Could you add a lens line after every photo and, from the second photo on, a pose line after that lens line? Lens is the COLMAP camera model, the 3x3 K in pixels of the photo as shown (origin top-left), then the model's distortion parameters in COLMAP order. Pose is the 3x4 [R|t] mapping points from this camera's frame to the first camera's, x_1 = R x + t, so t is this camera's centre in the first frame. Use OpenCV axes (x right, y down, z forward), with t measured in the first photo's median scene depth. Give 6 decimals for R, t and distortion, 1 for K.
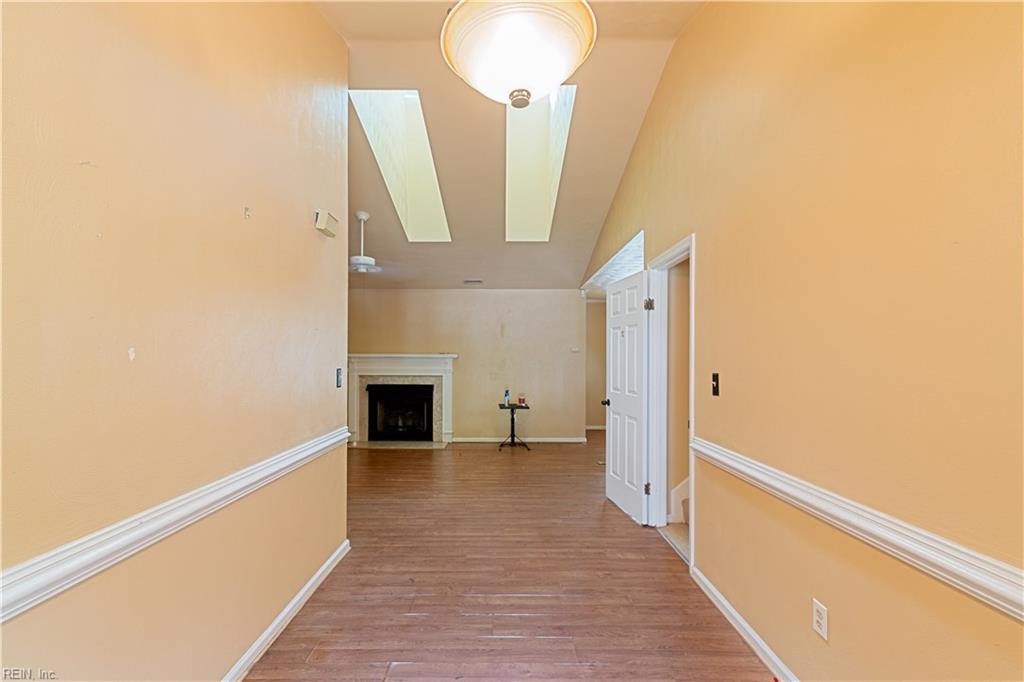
lens RADIAL K [[450.2, 0, 498.4], [0, 450.2, 355.3], [0, 0, 1]] dist [0.000410, 0.000146]
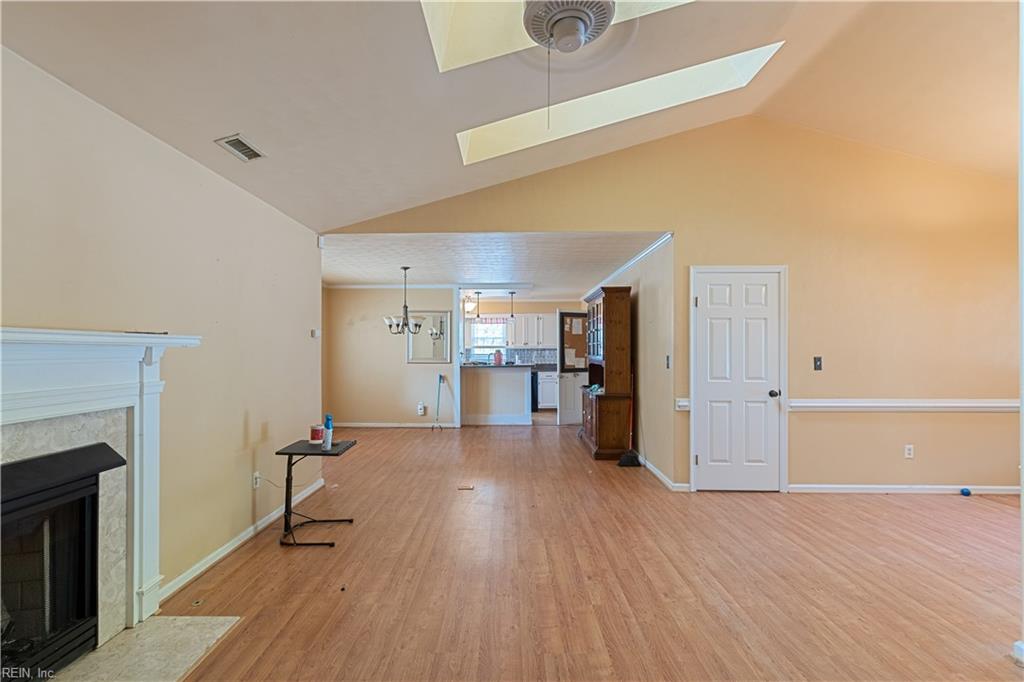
lens RADIAL K [[454.9, 0, 502.2], [0, 454.9, 348.3], [0, 0, 1]] dist [0.002268, -0.000173]
pose [[0.009019, -0.000945, 0.999959, -0.437855], [-0.006060, 0.999981, 0.001000, 0.005068], [-0.999941, -0.006069, 0.009013, 0.772107]]
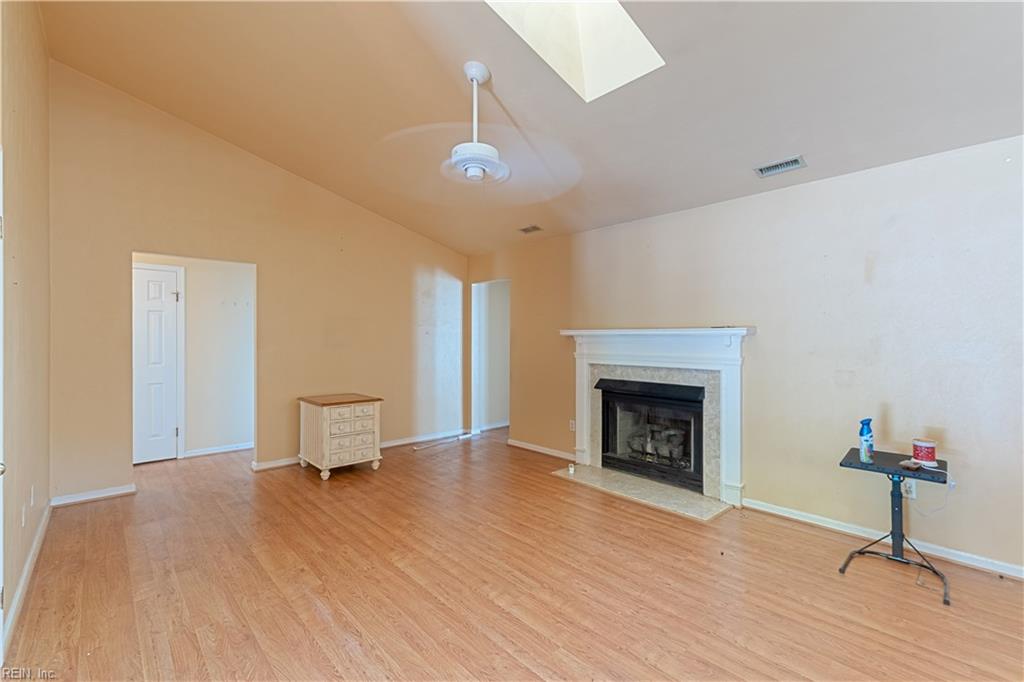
lens RADIAL K [[446.4, 0, 512.4], [0, 446.4, 336.0], [0, 0, 1]] dist [0.002391, 0.000209]
pose [[0.682064, -0.005549, -0.731272, 0.087798], [0.007184, 0.999974, -0.000887, 0.004896], [0.731257, -0.004649, 0.682086, 0.496247]]
